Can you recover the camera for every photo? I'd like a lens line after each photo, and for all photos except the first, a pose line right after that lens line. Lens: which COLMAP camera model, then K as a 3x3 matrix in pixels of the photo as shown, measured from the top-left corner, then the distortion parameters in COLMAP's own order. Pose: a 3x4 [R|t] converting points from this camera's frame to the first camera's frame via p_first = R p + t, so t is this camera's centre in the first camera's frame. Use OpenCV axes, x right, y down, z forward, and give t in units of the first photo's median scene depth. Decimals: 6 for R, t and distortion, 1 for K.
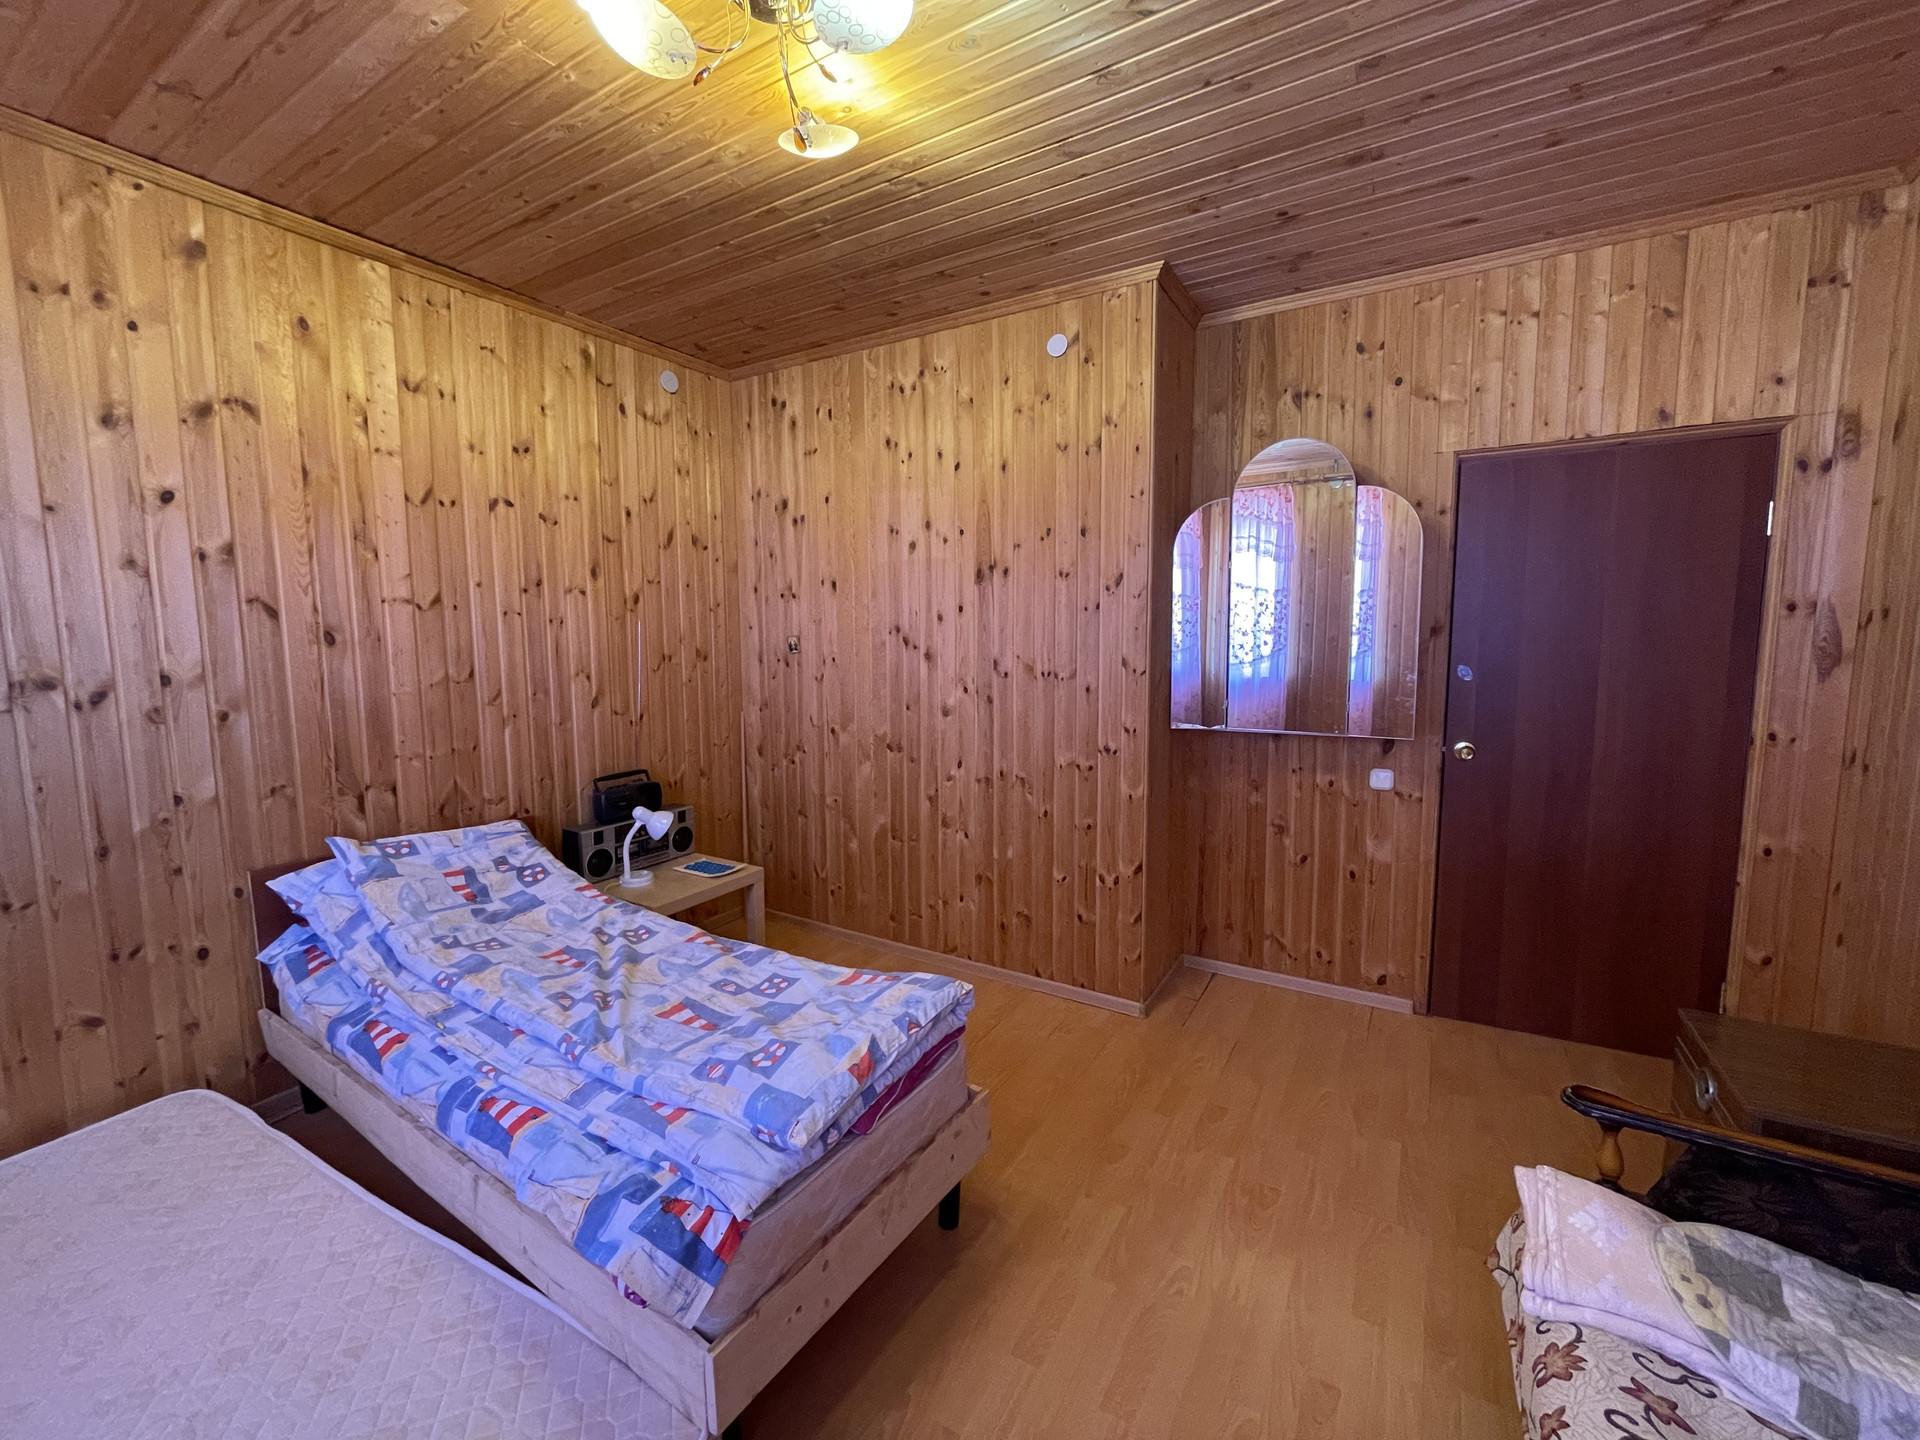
lens RADIAL K [[782.4, 0, 963.8], [0, 782.4, 720.2], [0, 0, 1]] dist [-0.003460, 0.000863]
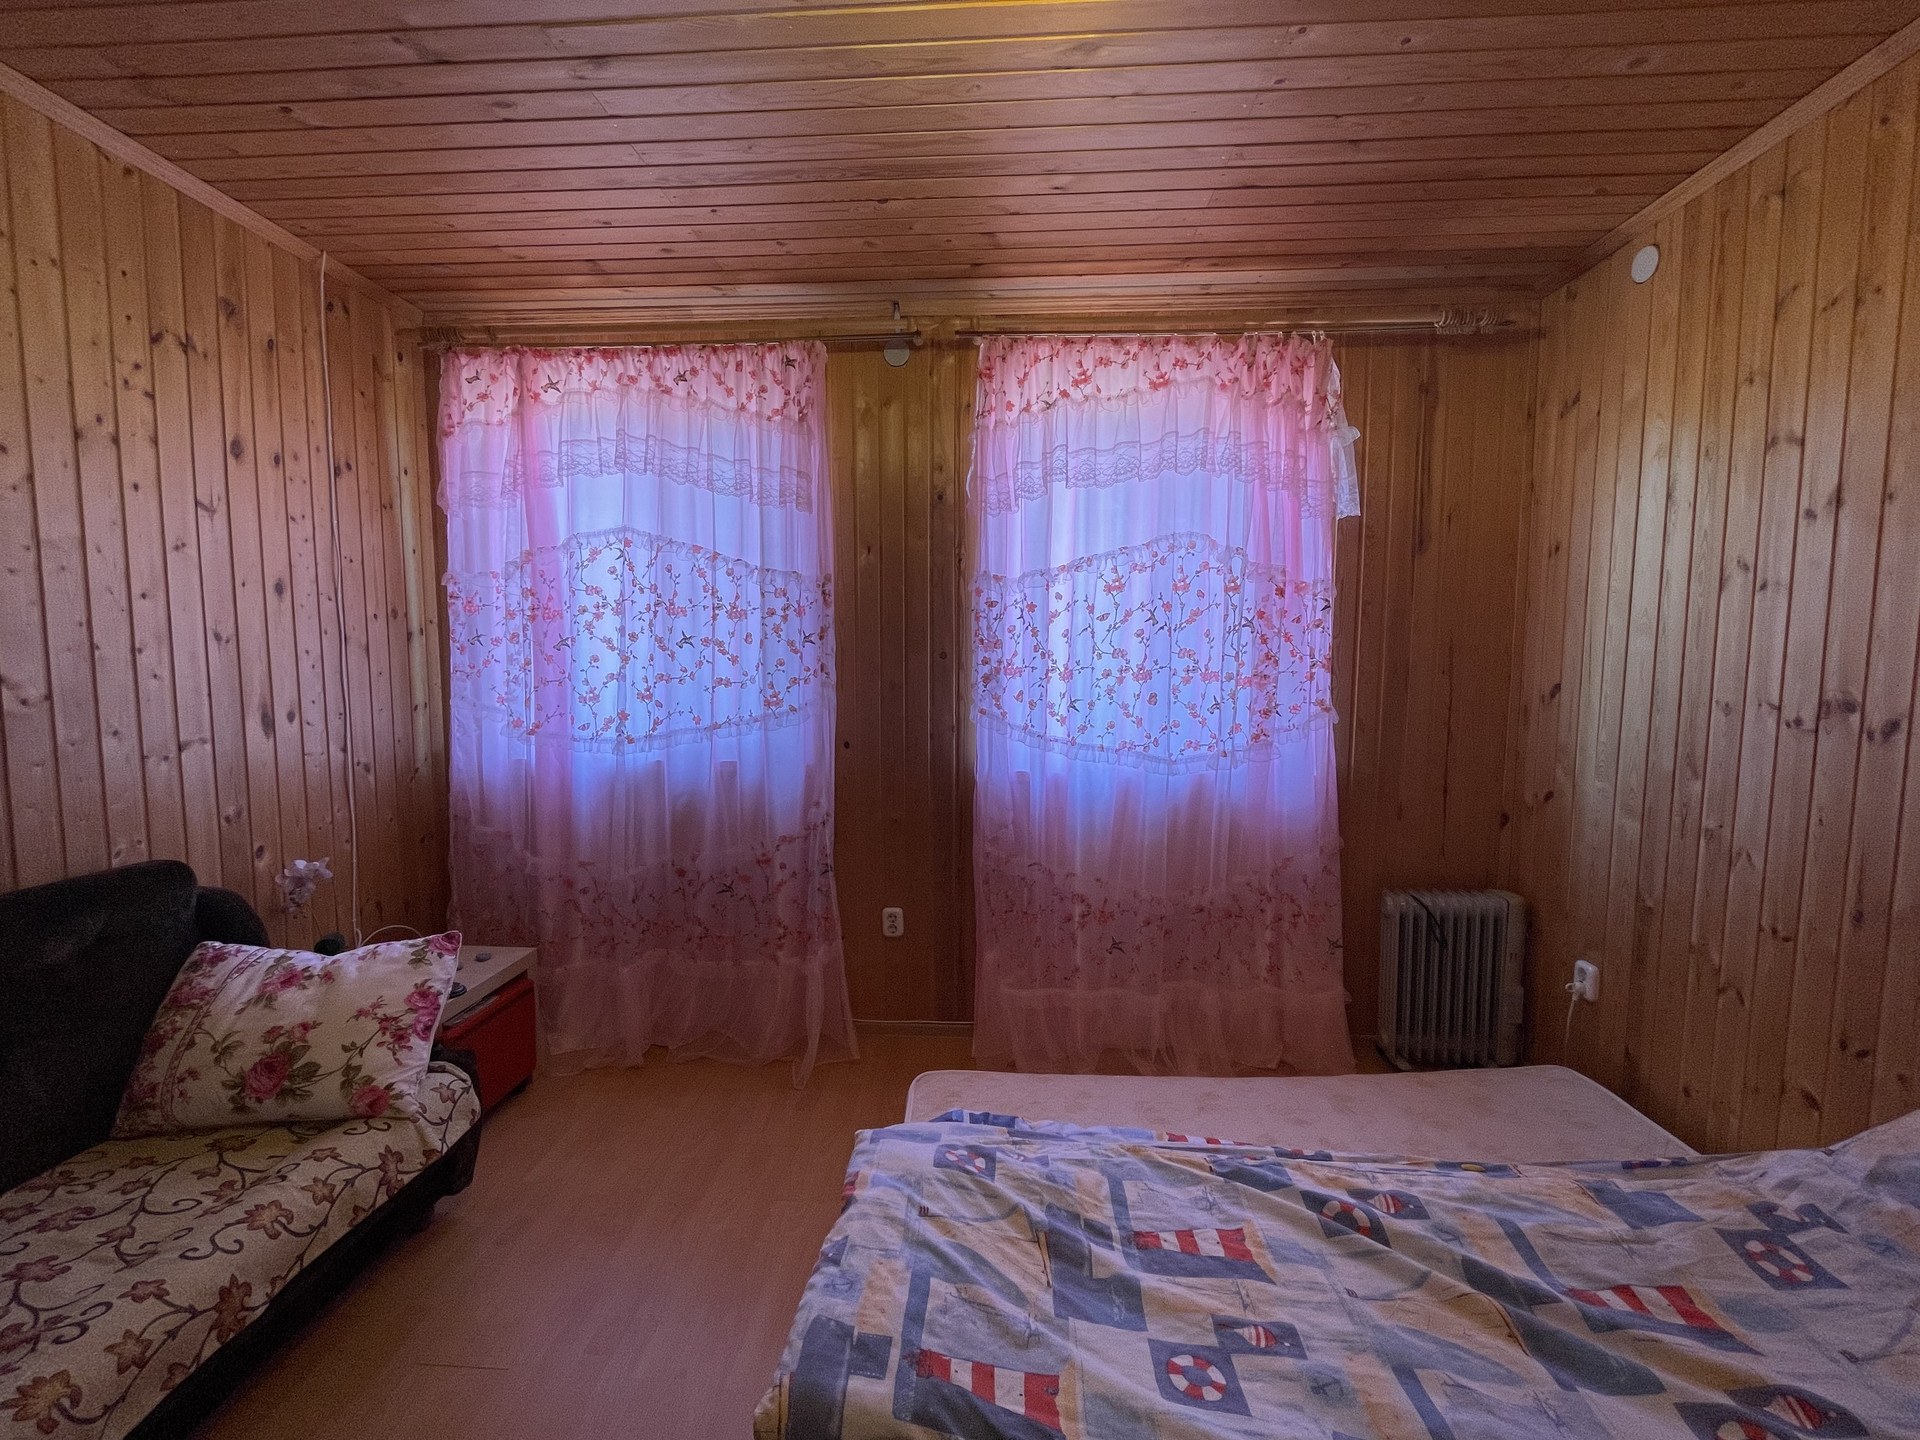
lens RADIAL K [[782.4, 0, 957.6], [0, 782.4, 712.2], [0, 0, 1]] dist [-0.003460, 0.000863]
pose [[-0.882917, 0.038071, -0.467983, 0.089192], [-0.052026, 0.982637, 0.178094, -0.129808], [0.466638, 0.181590, -0.865606, 1.181453]]
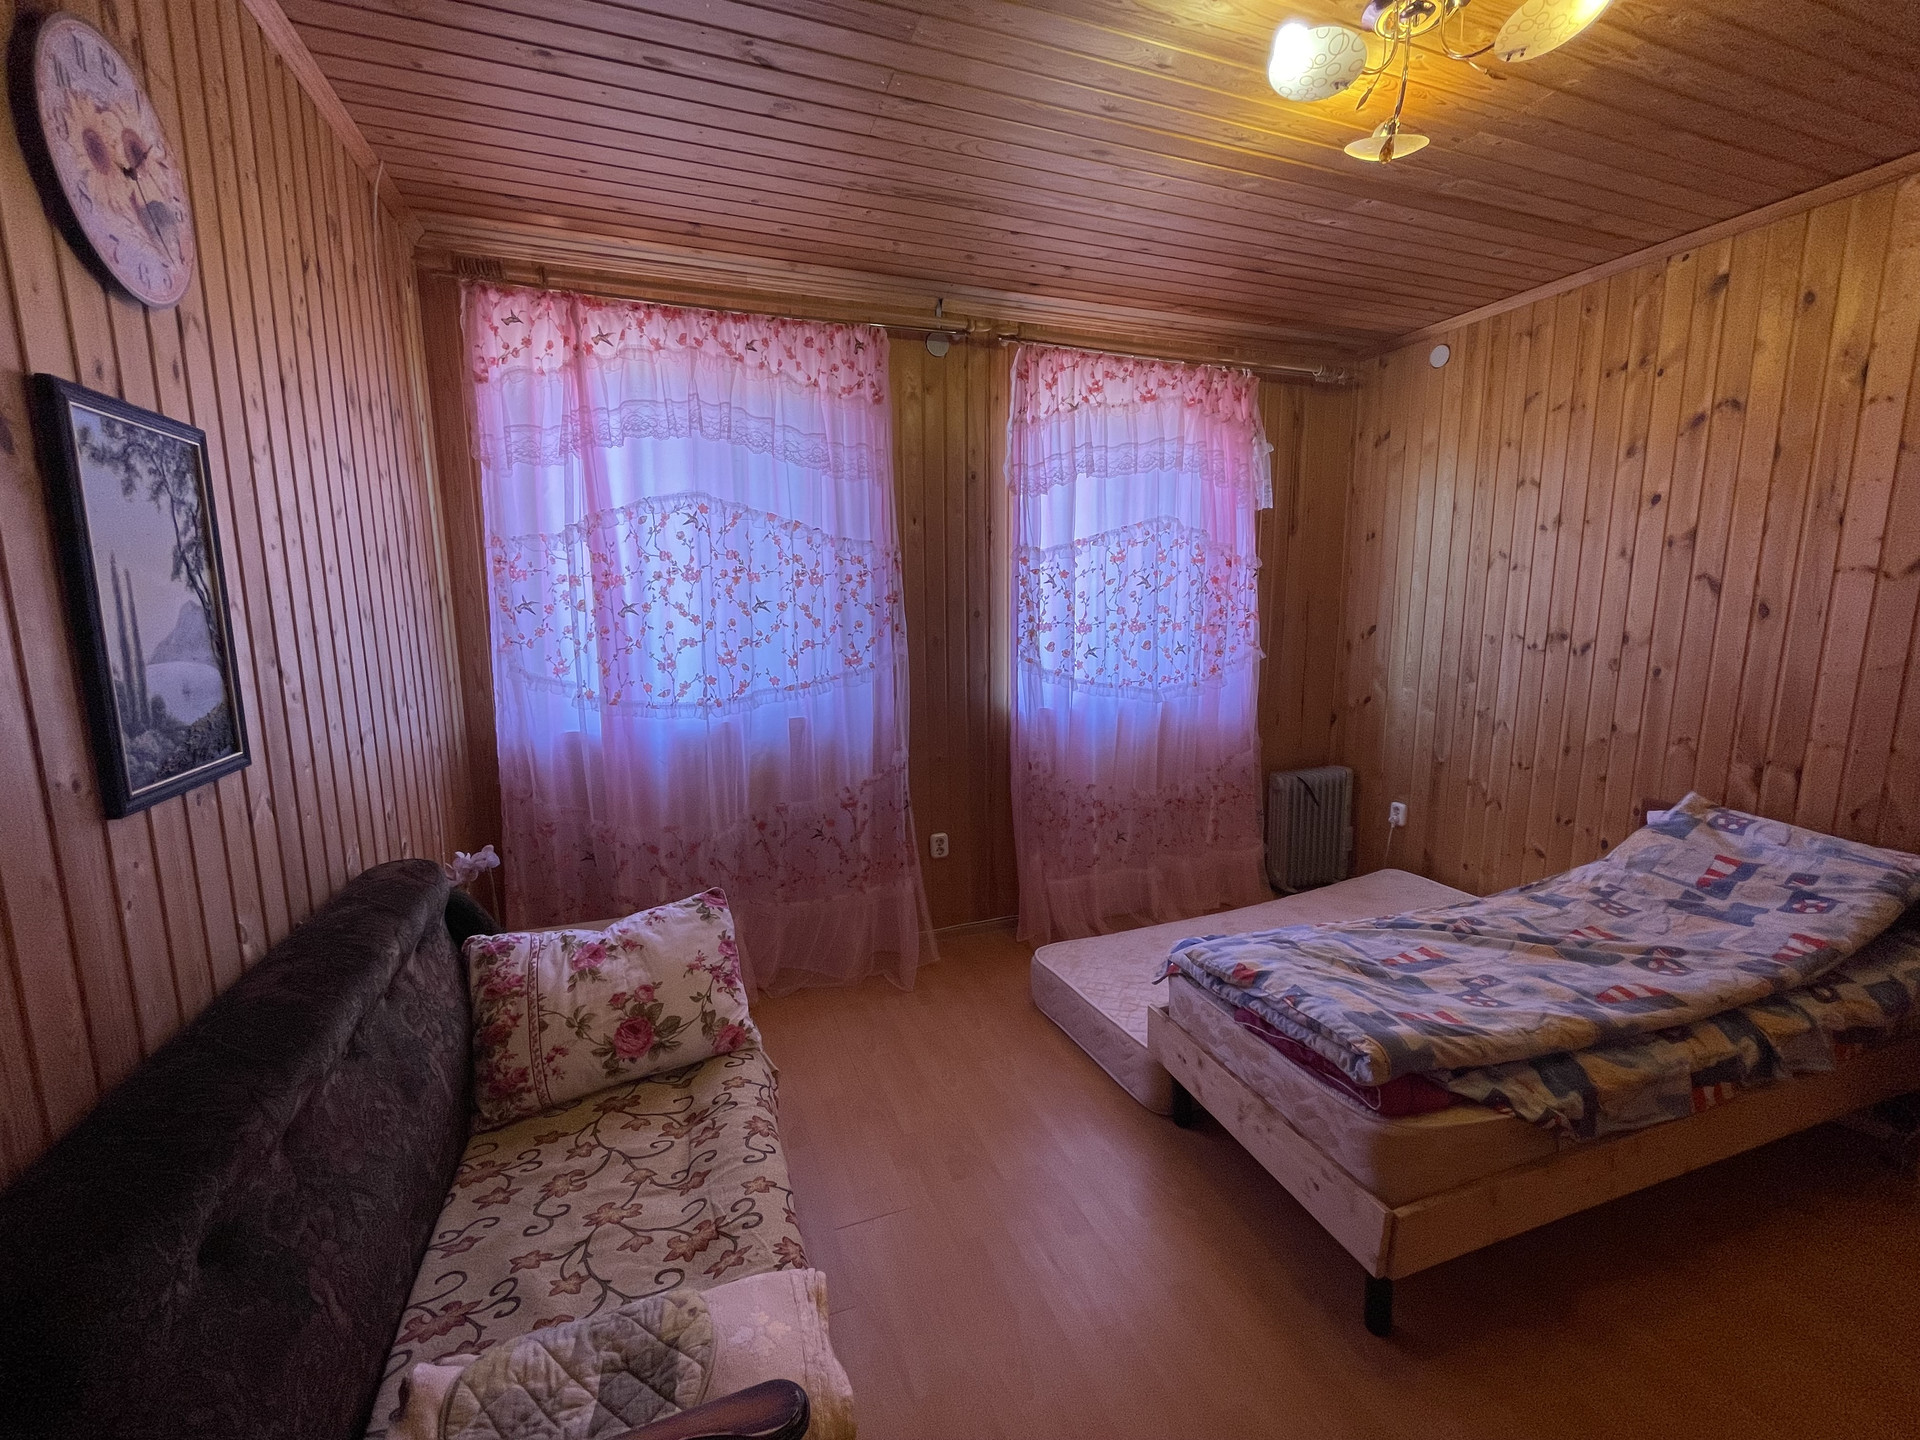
lens RADIAL K [[782.4, 0, 961.4], [0, 782.4, 711.6], [0, 0, 1]] dist [-0.003460, 0.000863]
pose [[-0.618685, 0.124864, -0.775653, 0.748893], [-0.077333, 0.972816, 0.218286, -0.135370], [0.781823, 0.195034, -0.592211, 0.929801]]
